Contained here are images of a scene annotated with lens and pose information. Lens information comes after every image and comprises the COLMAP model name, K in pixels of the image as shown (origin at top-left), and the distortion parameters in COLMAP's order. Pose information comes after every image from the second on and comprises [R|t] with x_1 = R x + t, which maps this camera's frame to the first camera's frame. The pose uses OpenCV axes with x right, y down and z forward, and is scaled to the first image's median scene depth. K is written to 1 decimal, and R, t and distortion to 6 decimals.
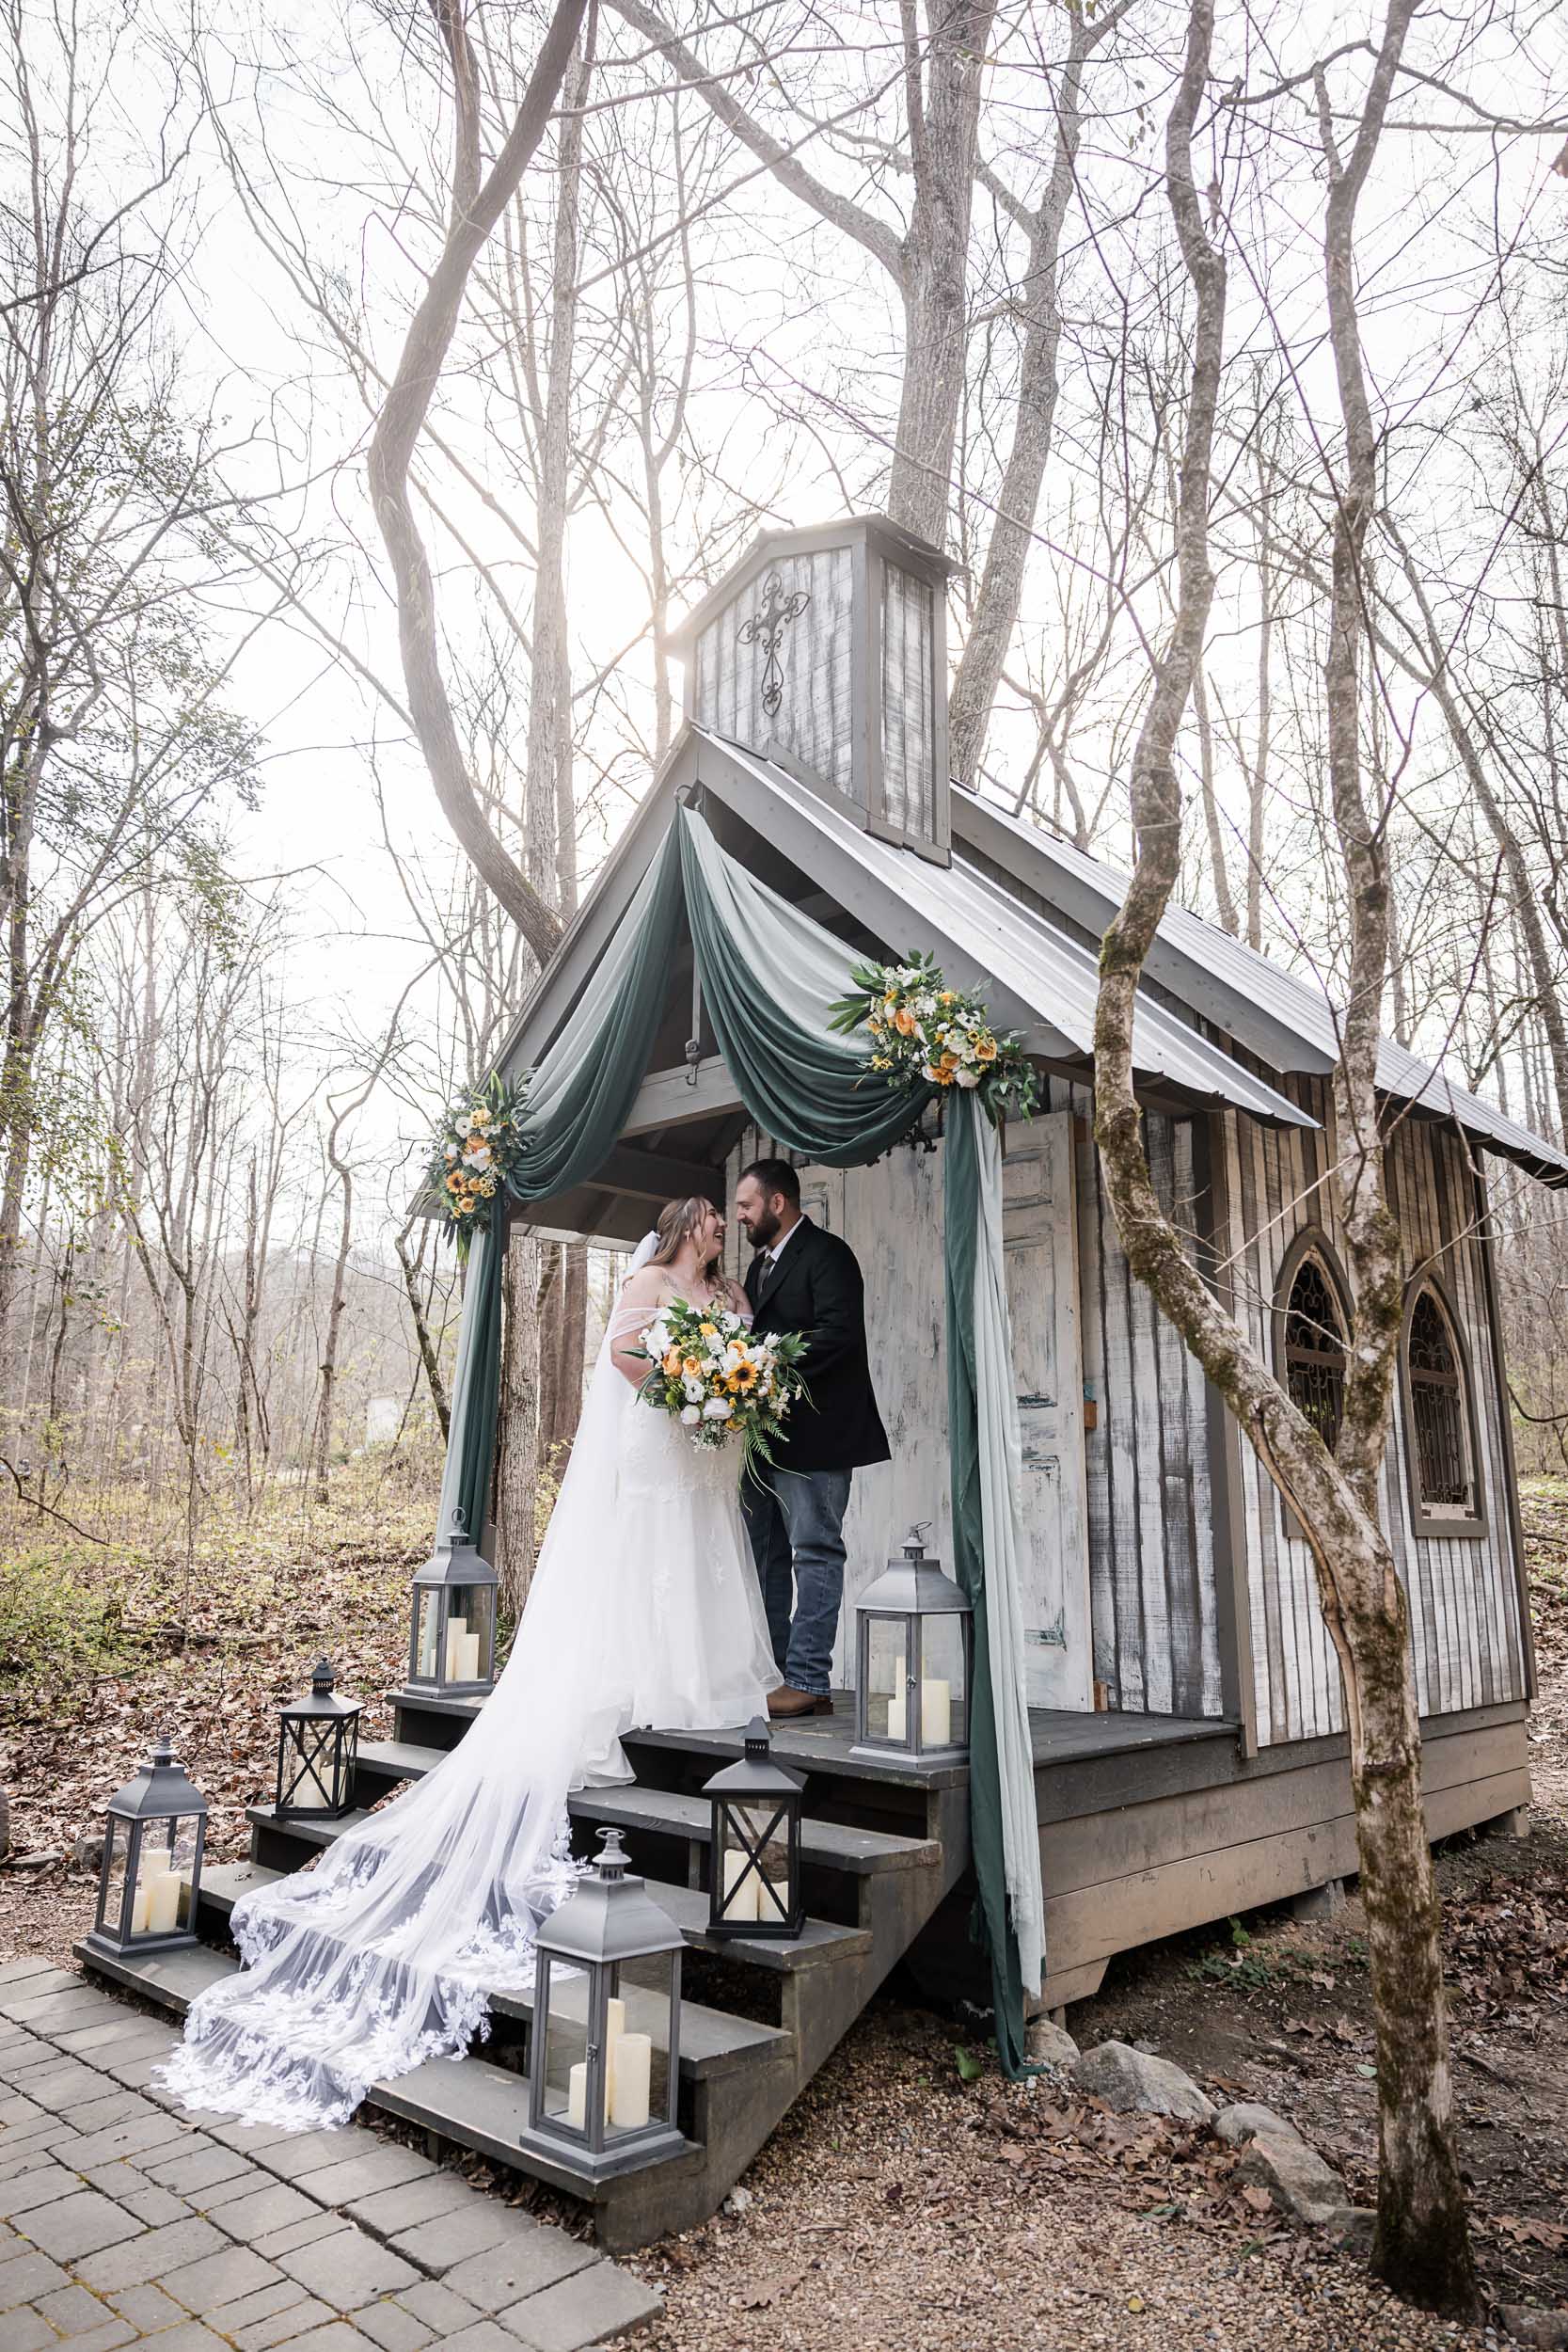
lens RADIAL K [[1578.6, 0, 779.6], [0, 1578.6, 1187.9], [0, 0, 1]] dist [0.001071, 0.002109]
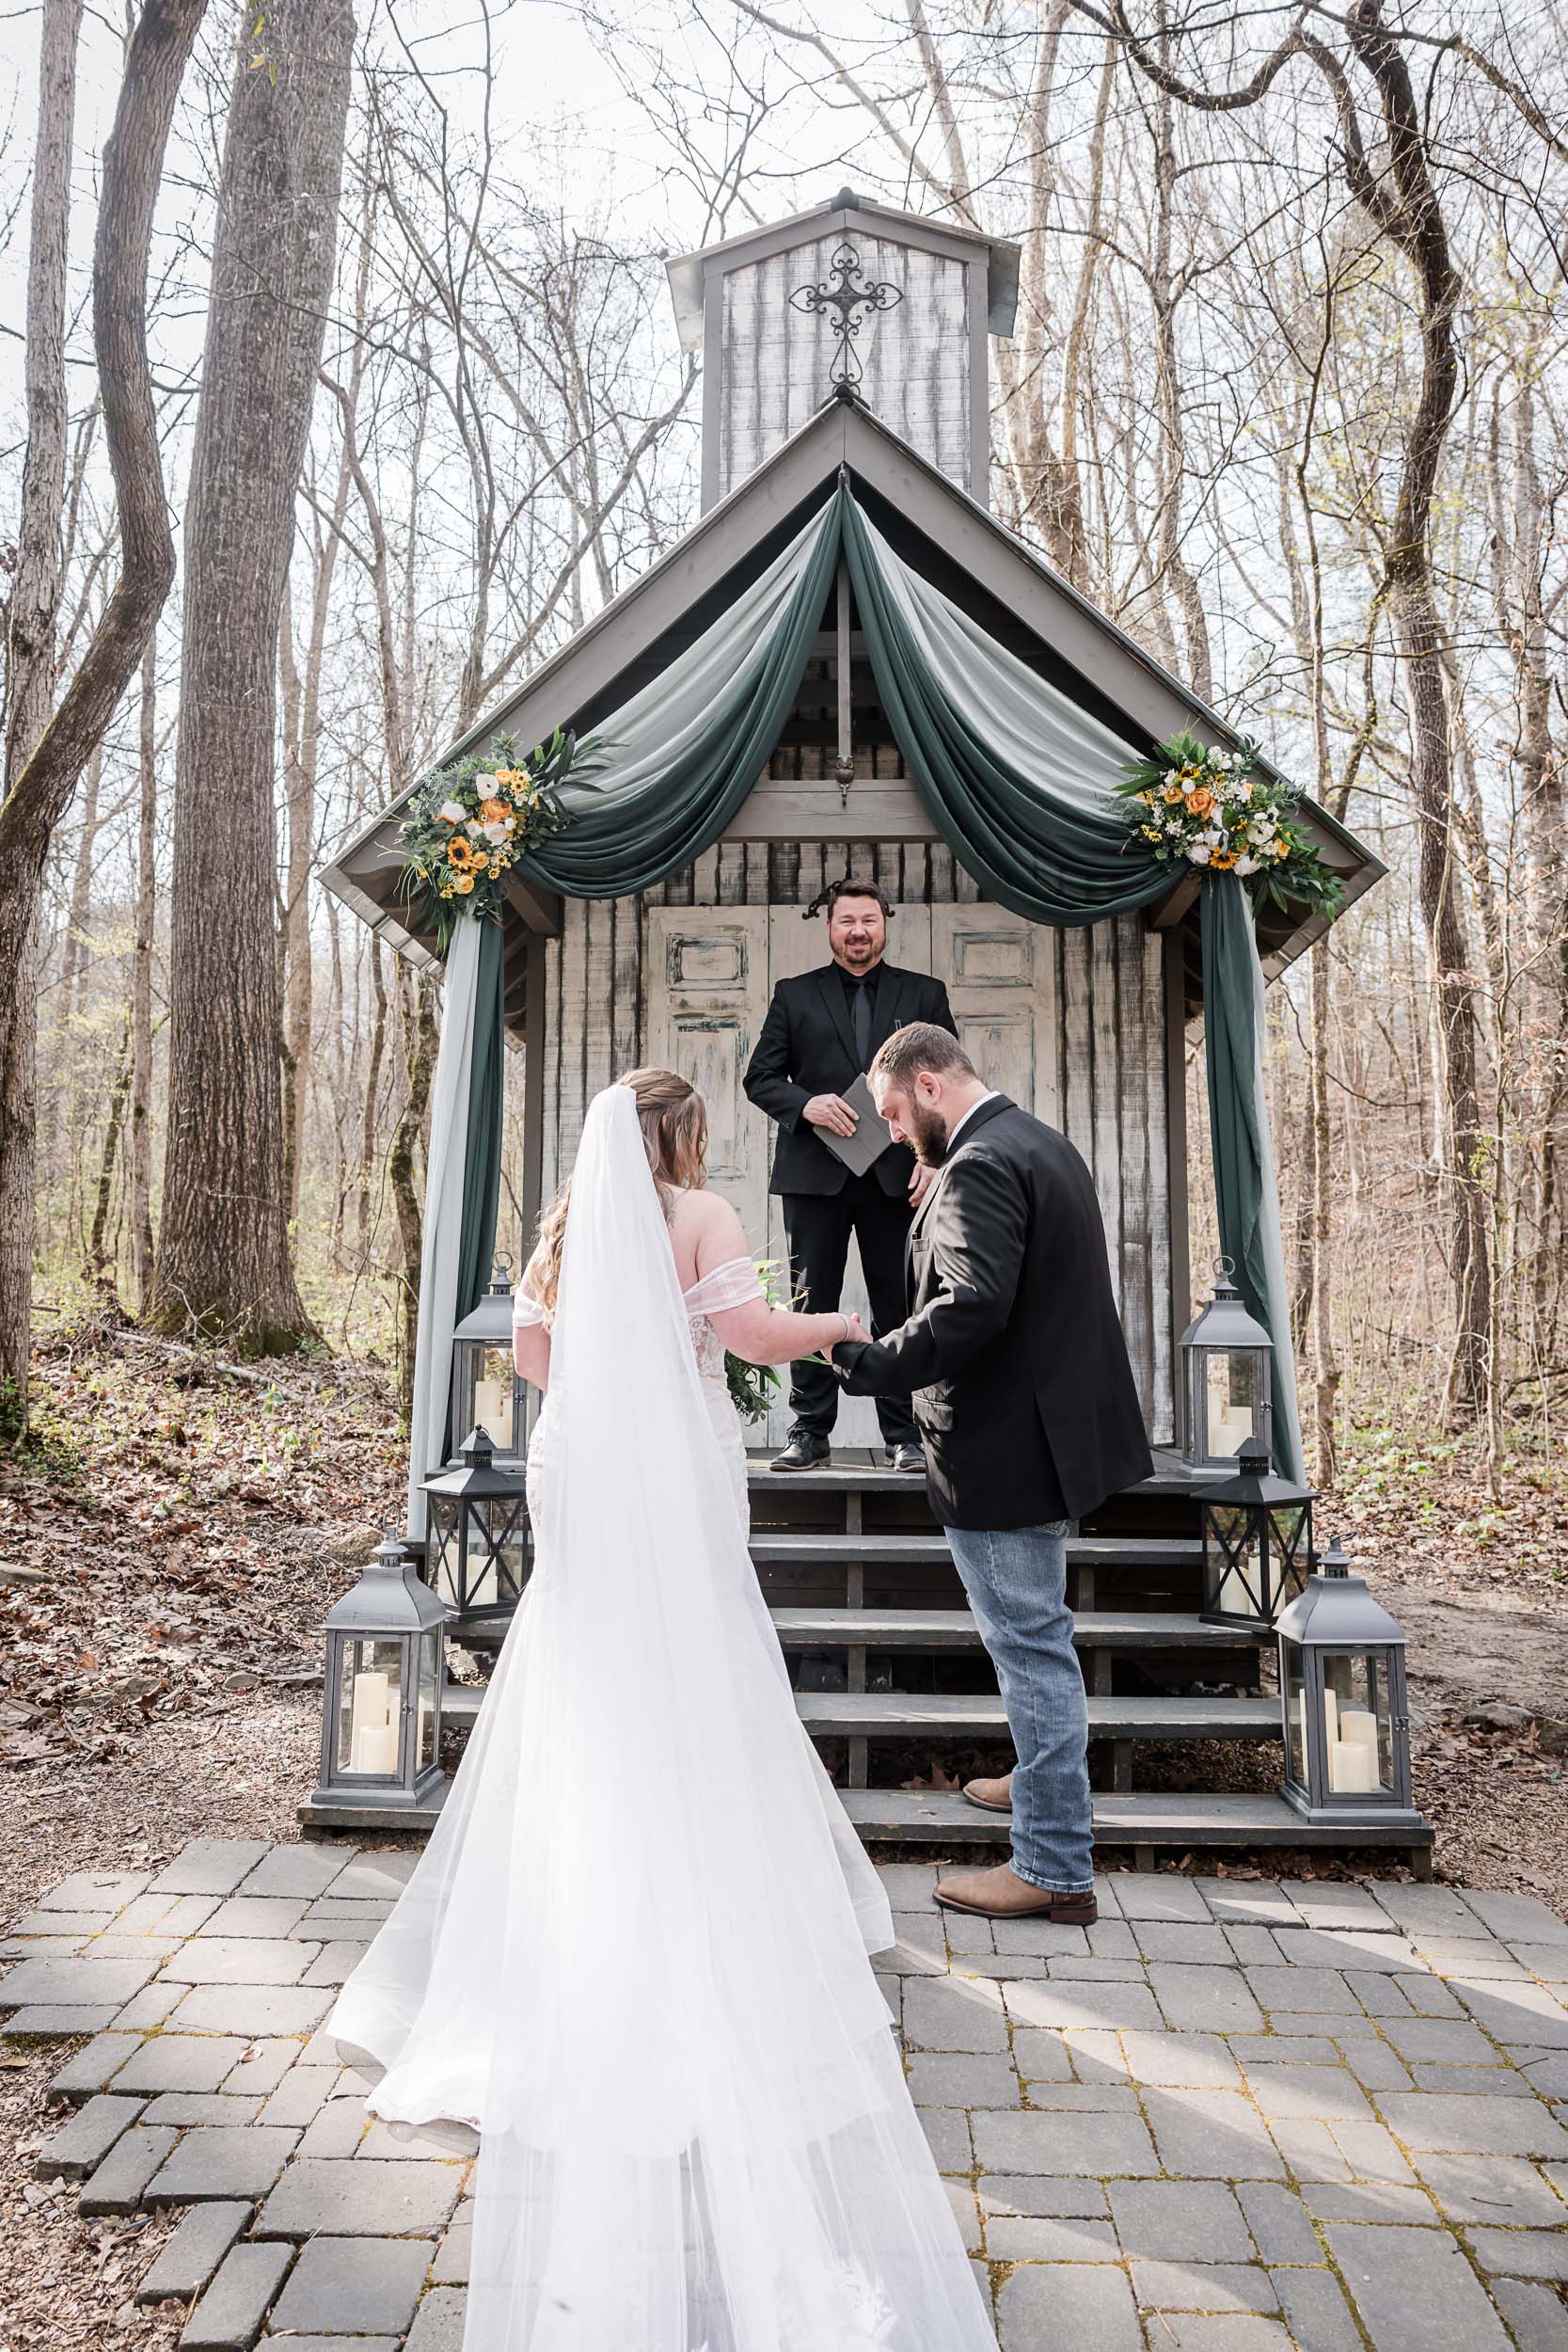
lens RADIAL K [[1622.3, 0, 776.8], [0, 1622.3, 1183.0], [0, 0, 1]] dist [0.001368, 0.003757]
pose [[0.745420, 0.059729, 0.663914, -0.690878], [-0.141102, 0.987547, 0.069579, 0.090439], [-0.651490, -0.145545, 0.744565, 0.287772]]
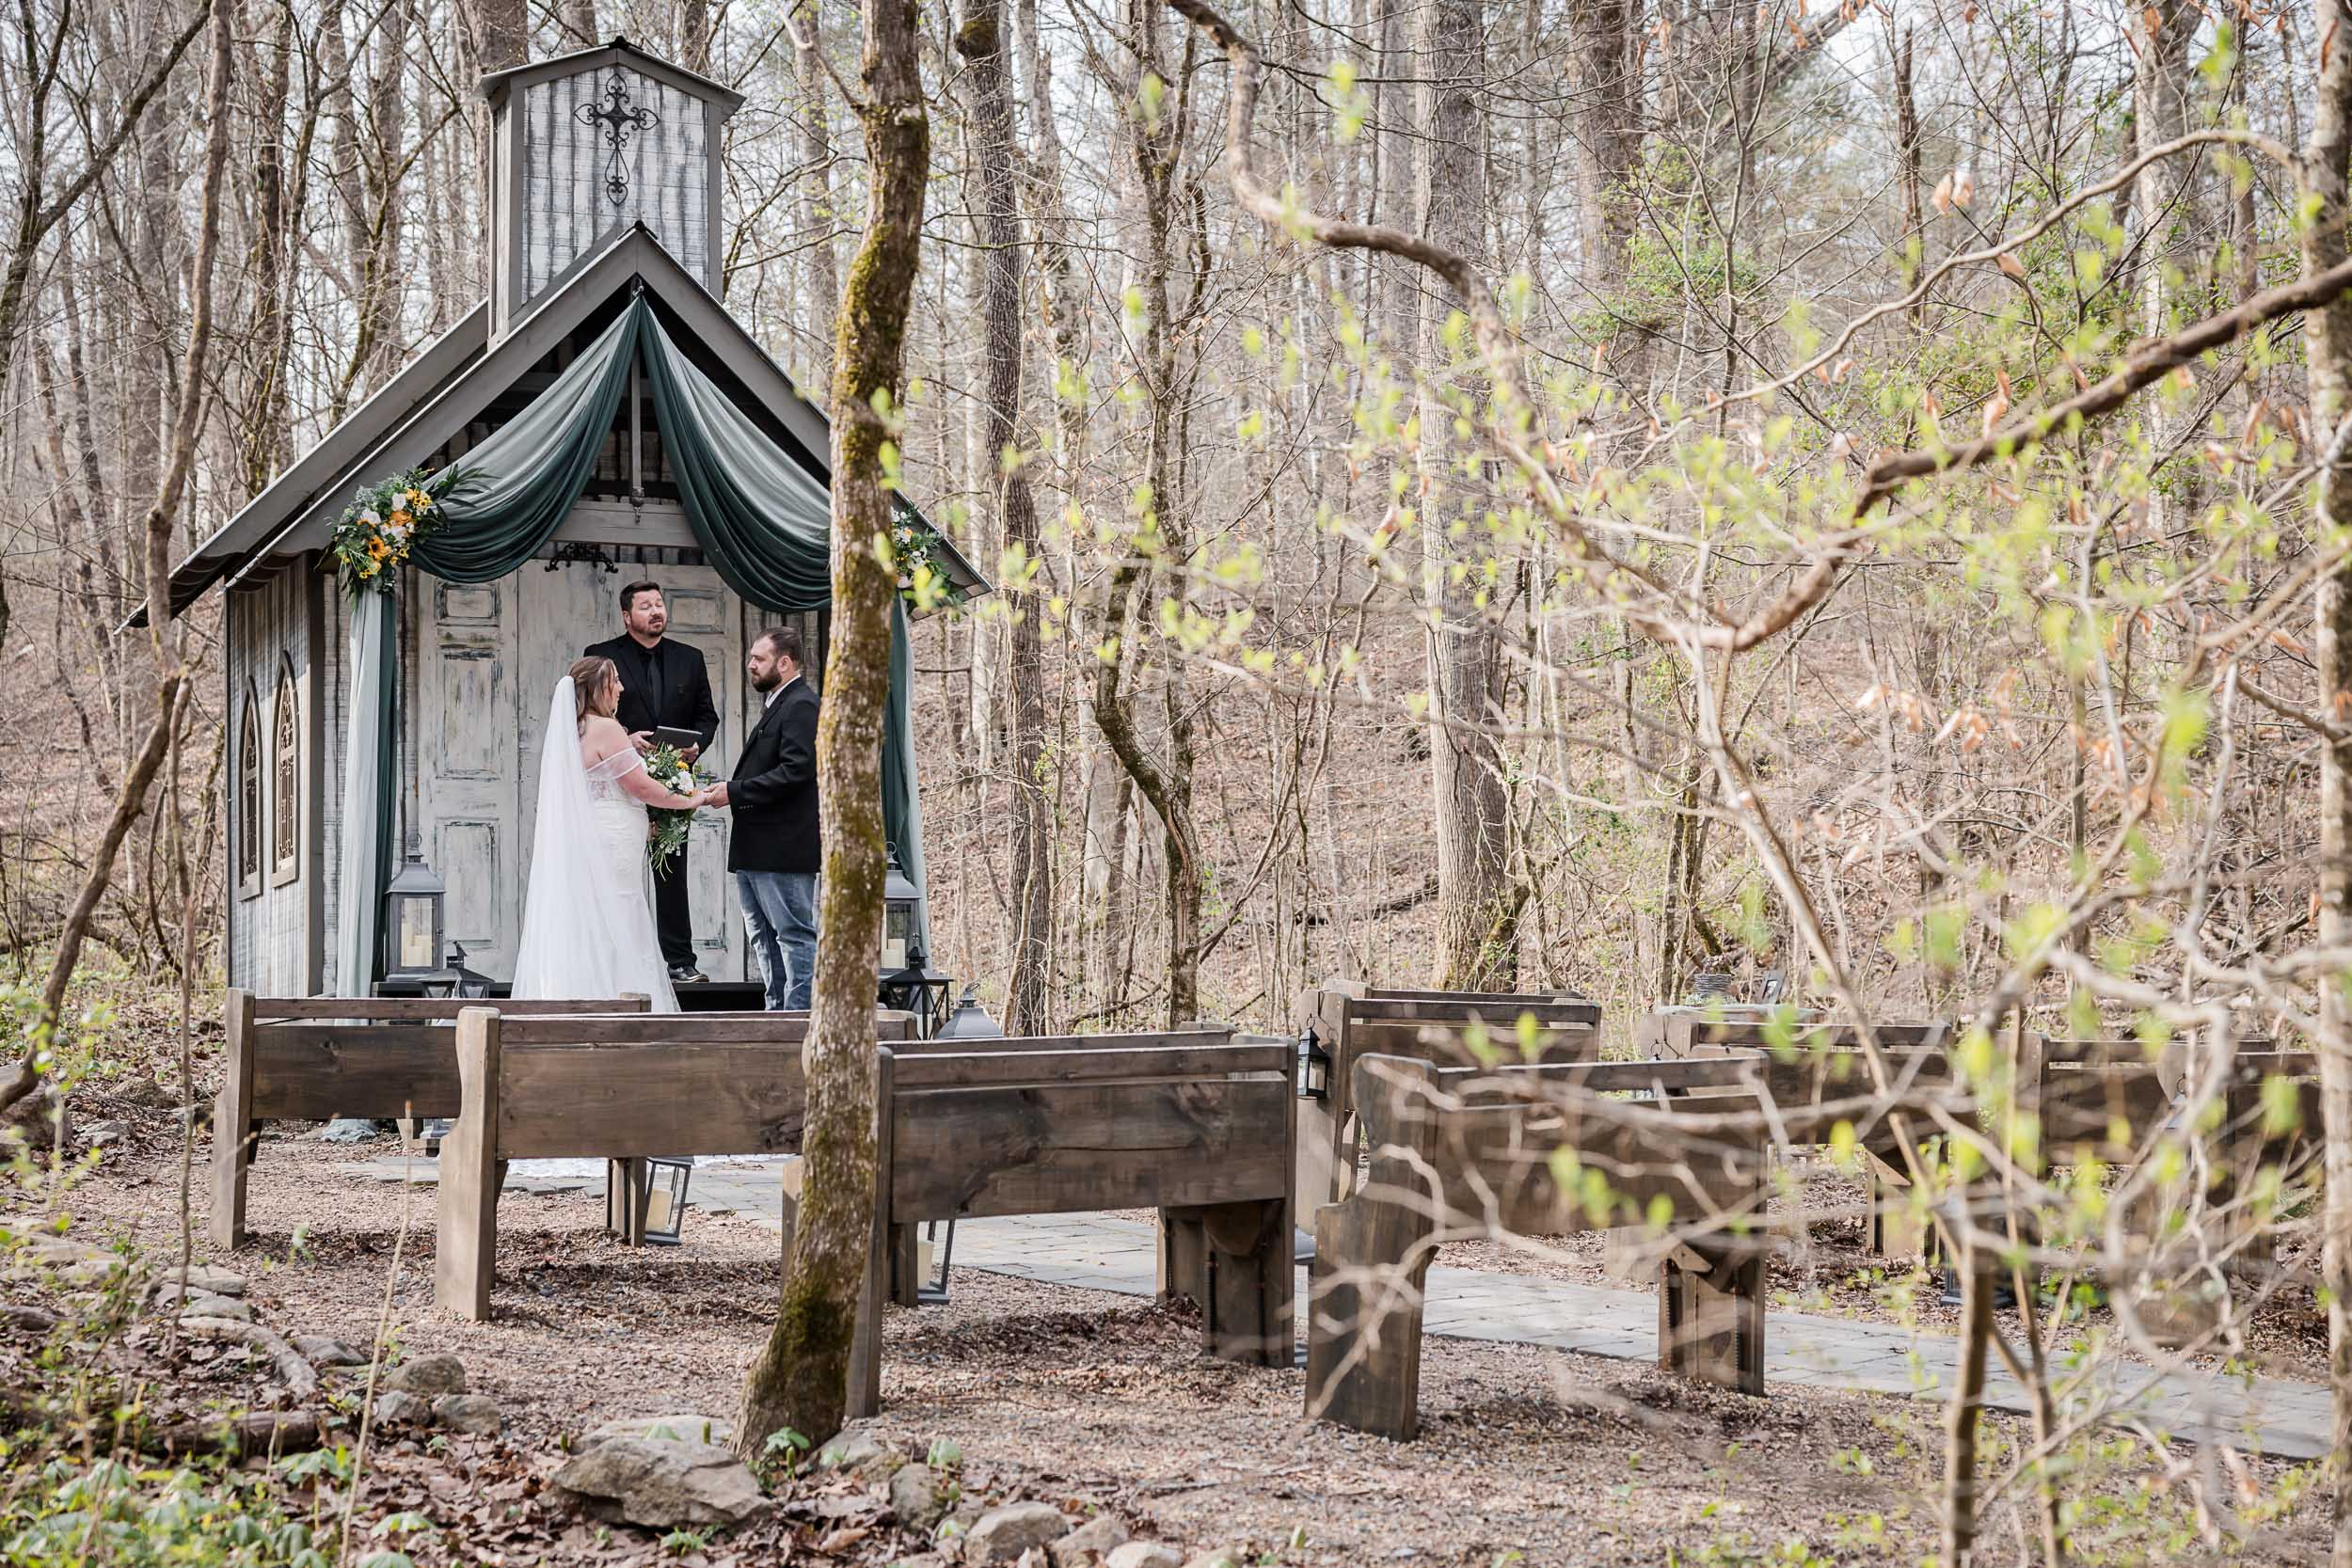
lens RADIAL K [[3579.0, 0, 1175.3], [0, 3579.0, 775.8], [0, 0, 1]] dist [0.041571, -0.027192]
pose [[0.384693, 0.066505, 0.920645, -2.565750], [-0.179340, 0.983779, 0.003872, 0.048852], [-0.905455, -0.166598, 0.390381, -0.584492]]
